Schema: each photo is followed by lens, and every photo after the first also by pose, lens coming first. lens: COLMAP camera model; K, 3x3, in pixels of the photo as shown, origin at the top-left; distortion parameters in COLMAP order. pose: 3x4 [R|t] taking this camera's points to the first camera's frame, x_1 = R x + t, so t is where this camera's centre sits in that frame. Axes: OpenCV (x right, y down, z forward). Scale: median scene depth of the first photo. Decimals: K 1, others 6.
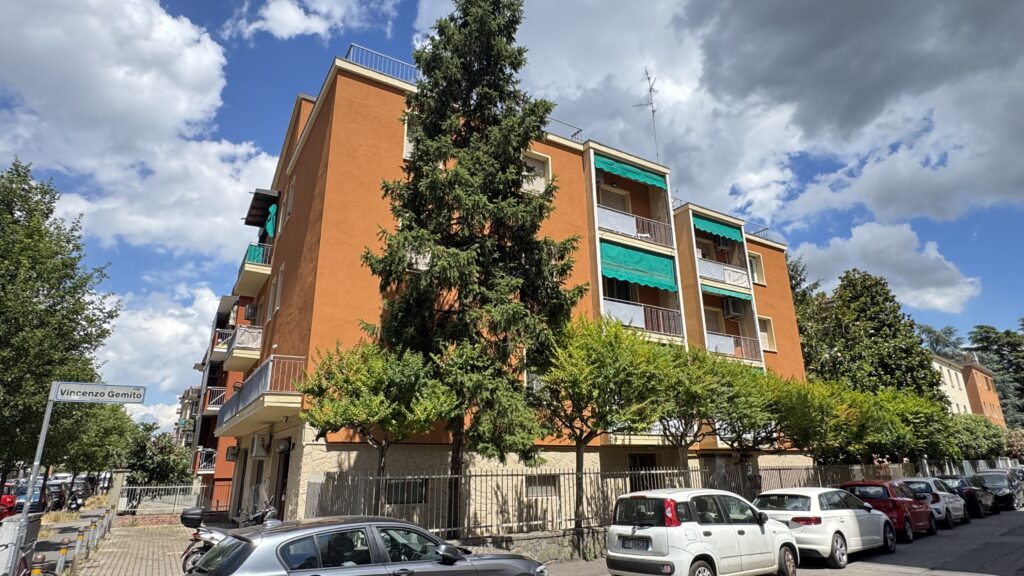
lens RADIAL K [[554.2, 0, 512.0], [0, 554.2, 288.0], [0, 0, 1]] dist [0.000642, 0.000104]
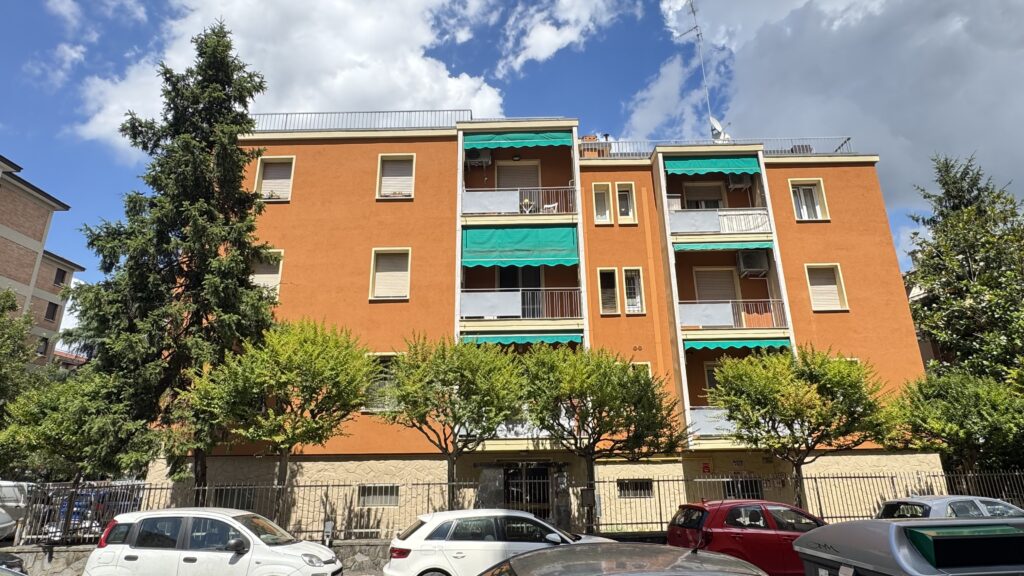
lens RADIAL K [[566.4, 0, 513.1], [0, 566.4, 278.4], [0, 0, 1]] dist [0.001548, 0.000135]
pose [[0.851134, -0.163776, -0.498747, 0.684069], [0.164864, 0.985412, -0.042235, 0.050001], [0.498388, -0.046278, 0.865718, 0.223056]]
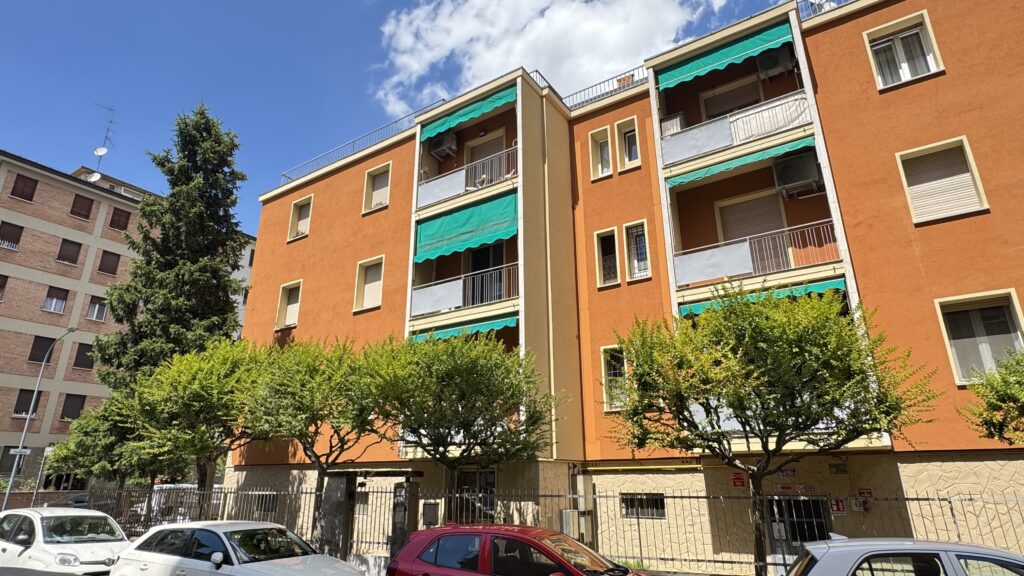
lens RADIAL K [[566.4, 0, 513.1], [0, 566.4, 278.4], [0, 0, 1]] dist [0.001548, 0.000135]
pose [[0.419618, -0.293609, -0.858903, 0.963478], [0.280482, 0.941874, -0.184942, 0.203536], [0.863279, -0.163301, 0.477579, 0.688514]]
